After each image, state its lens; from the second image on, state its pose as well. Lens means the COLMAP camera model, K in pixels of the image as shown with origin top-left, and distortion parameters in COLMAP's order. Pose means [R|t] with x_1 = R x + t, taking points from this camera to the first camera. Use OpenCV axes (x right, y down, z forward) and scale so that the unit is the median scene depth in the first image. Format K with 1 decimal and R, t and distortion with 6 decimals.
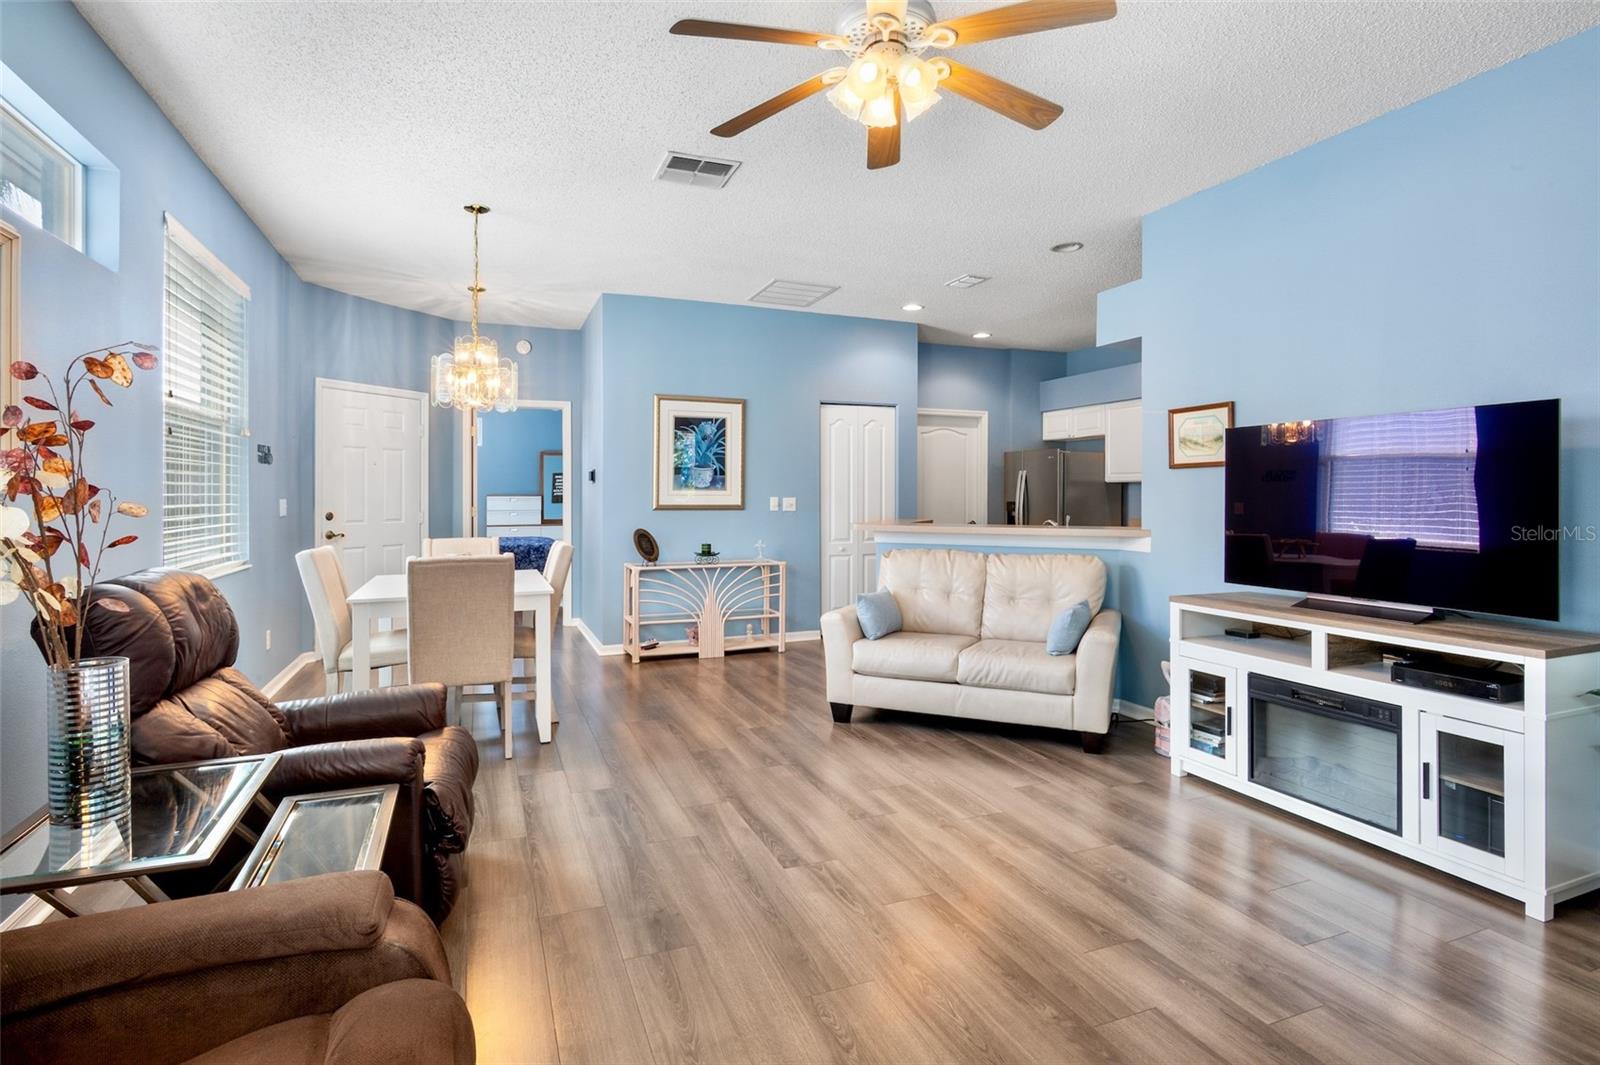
lens RADIAL K [[798.5, 0, 802.3], [0, 798.5, 505.7], [0, 0, 1]] dist [-0.005616, -0.000753]
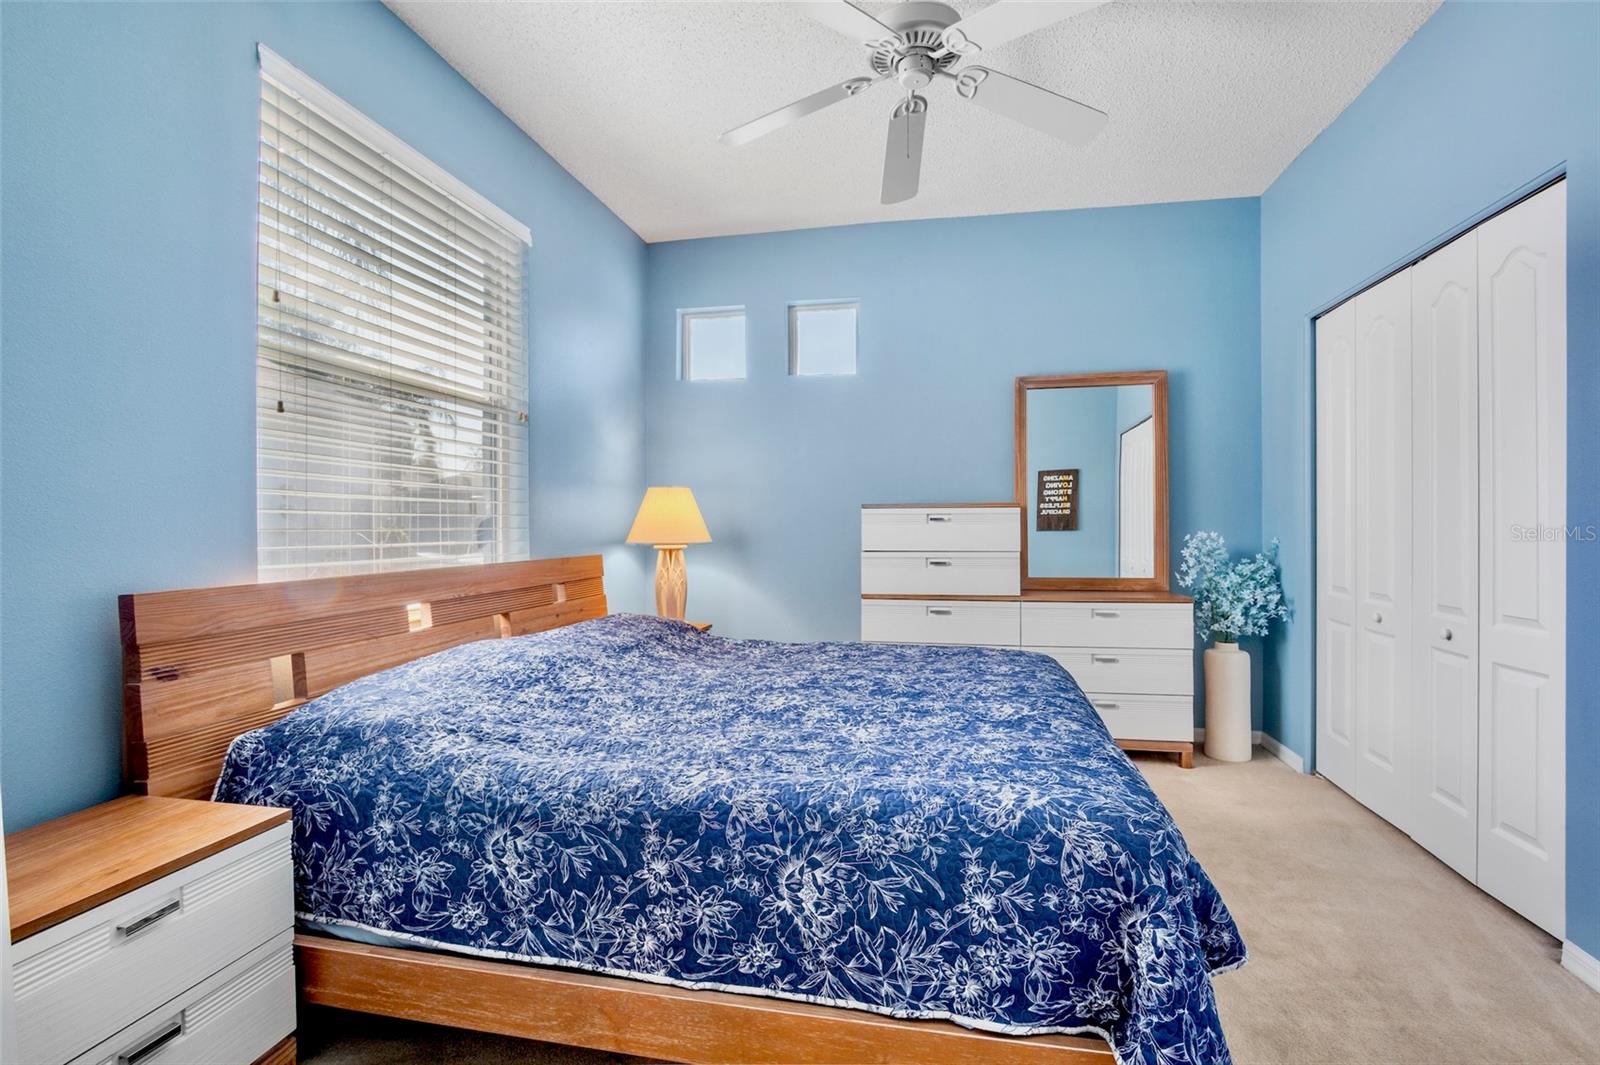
lens RADIAL K [[798.5, 0, 802.3], [0, 798.5, 505.7], [0, 0, 1]] dist [-0.005616, -0.000753]
pose [[0.832738, -0.003183, -0.553659, -0.414886], [-0.016780, 0.999379, -0.030984, -0.004453], [0.553413, 0.035092, 0.832167, 1.255255]]
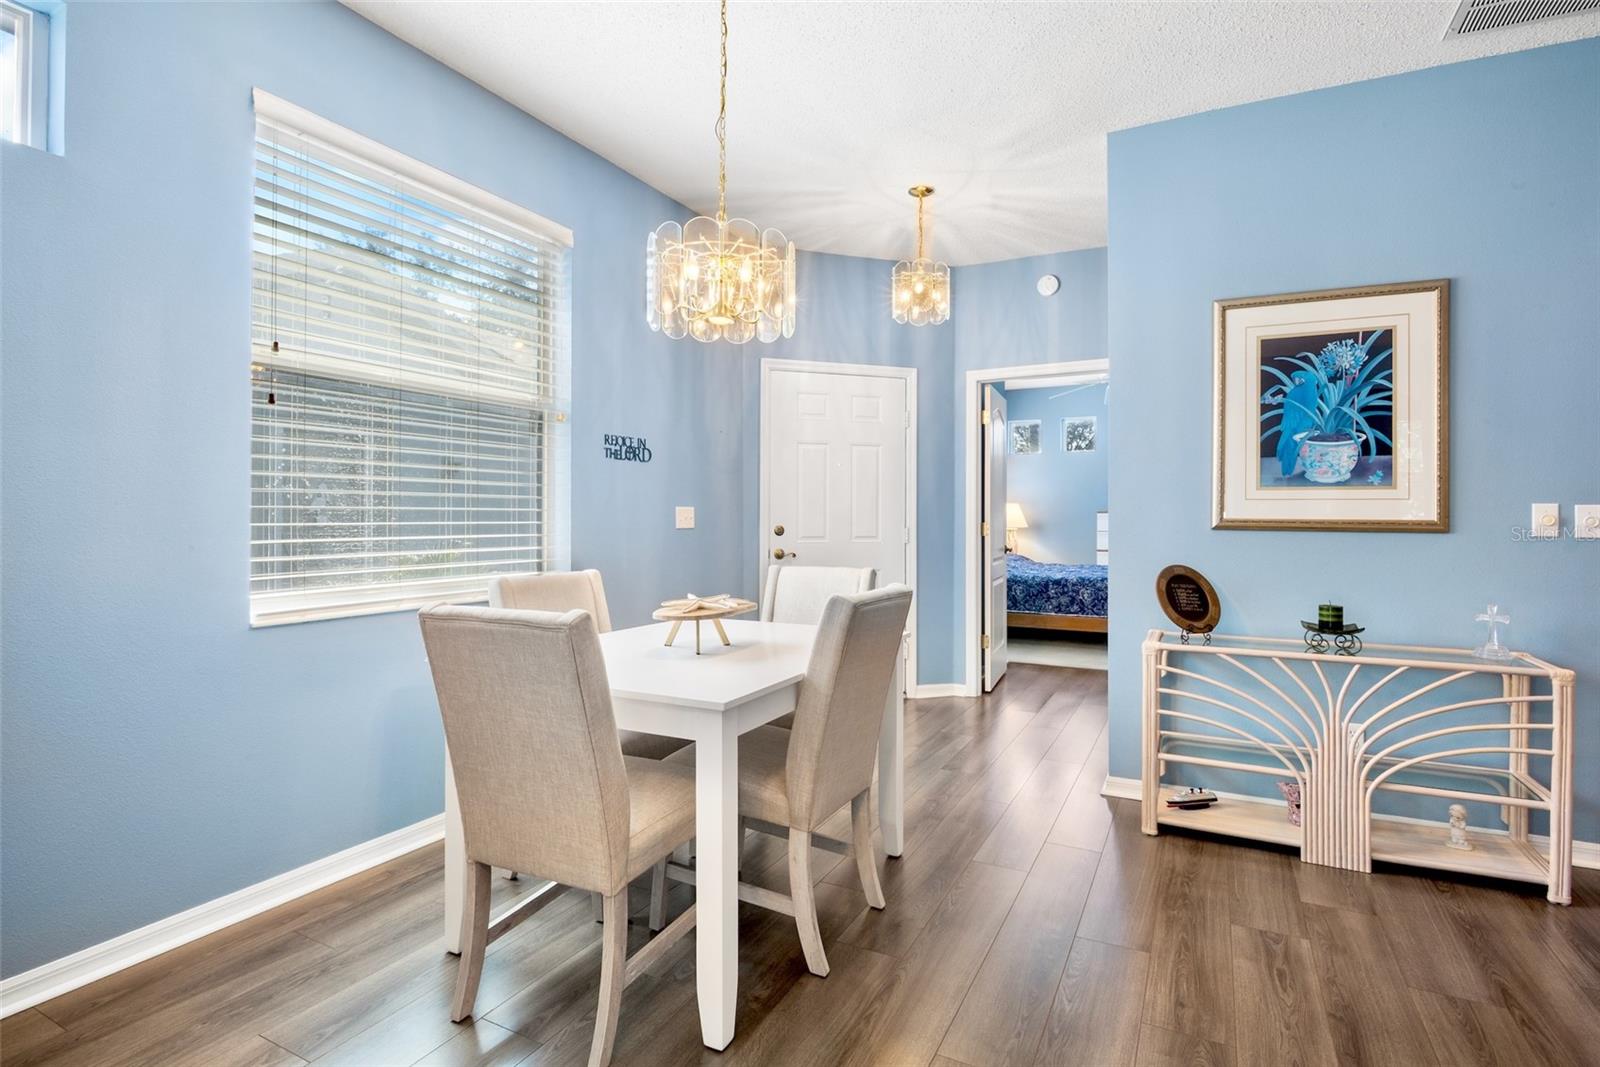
lens RADIAL K [[798.5, 0, 802.3], [0, 798.5, 506.7], [0, 0, 1]] dist [-0.005616, -0.000753]
pose [[0.648131, -0.007154, -0.761495, 0.029398], [-0.014751, 0.999650, -0.021947, 0.005899], [0.761386, 0.025457, 0.647799, 0.464405]]
